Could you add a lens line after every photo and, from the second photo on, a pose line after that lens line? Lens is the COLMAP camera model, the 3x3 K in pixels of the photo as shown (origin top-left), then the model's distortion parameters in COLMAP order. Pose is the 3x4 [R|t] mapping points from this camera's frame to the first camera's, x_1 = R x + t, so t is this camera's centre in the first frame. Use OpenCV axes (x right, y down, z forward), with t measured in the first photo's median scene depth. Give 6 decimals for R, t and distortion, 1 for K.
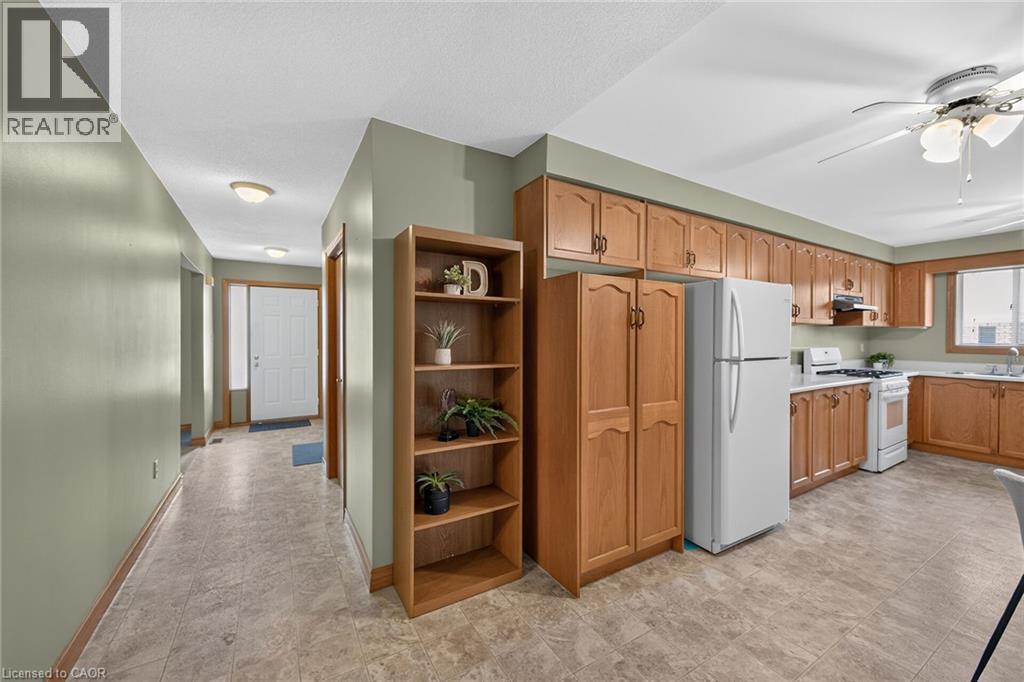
lens RADIAL K [[402.7, 0, 512.0], [0, 402.7, 341.0], [0, 0, 1]] dist [0.001743, 0.000172]
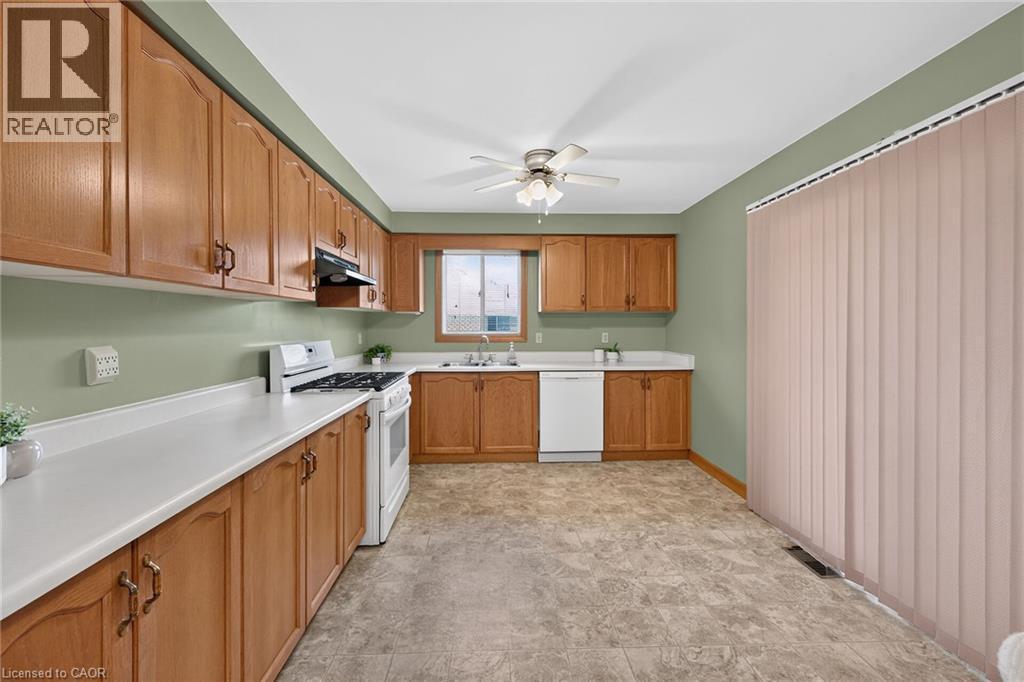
lens RADIAL K [[403.3, 0, 509.9], [0, 403.3, 327.3], [0, 0, 1]] dist [-0.000517, -0.000001]
pose [[0.485192, -0.006393, 0.874384, 0.411699], [0.011999, 0.999928, 0.000653, -0.002233], [-0.874325, 0.010174, 0.485234, 0.463526]]
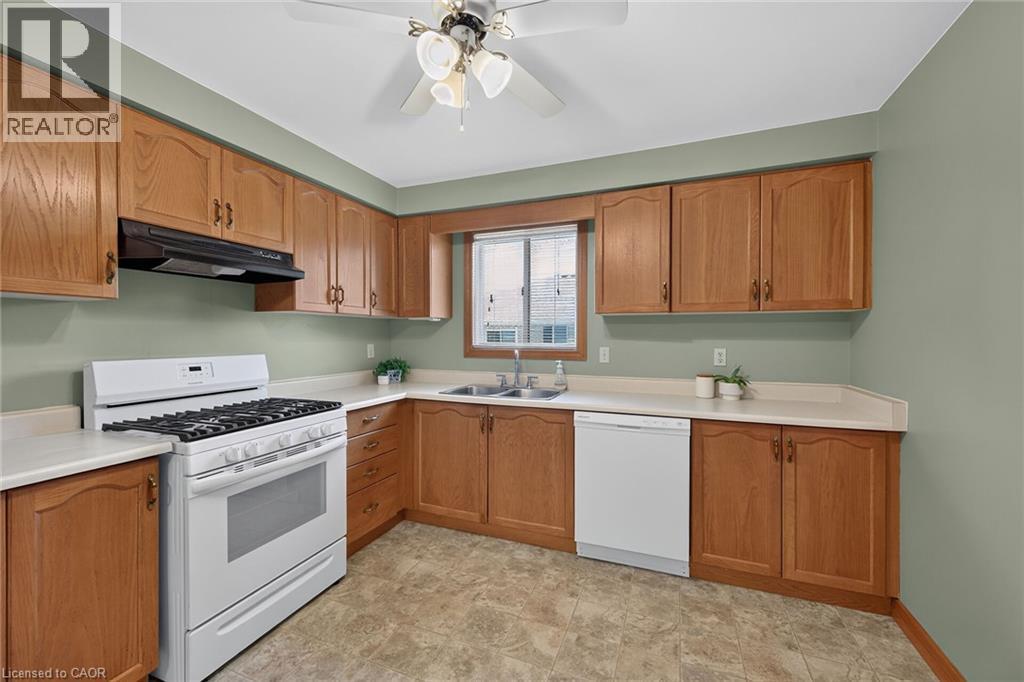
lens RADIAL K [[402.7, 0, 512.0], [0, 402.7, 341.0], [0, 0, 1]] dist [0.001743, 0.000172]
pose [[0.800233, -0.007220, 0.599646, 0.812067], [0.005889, 0.999974, 0.004182, -0.000888], [-0.599660, 0.000184, 0.800255, 0.453277]]
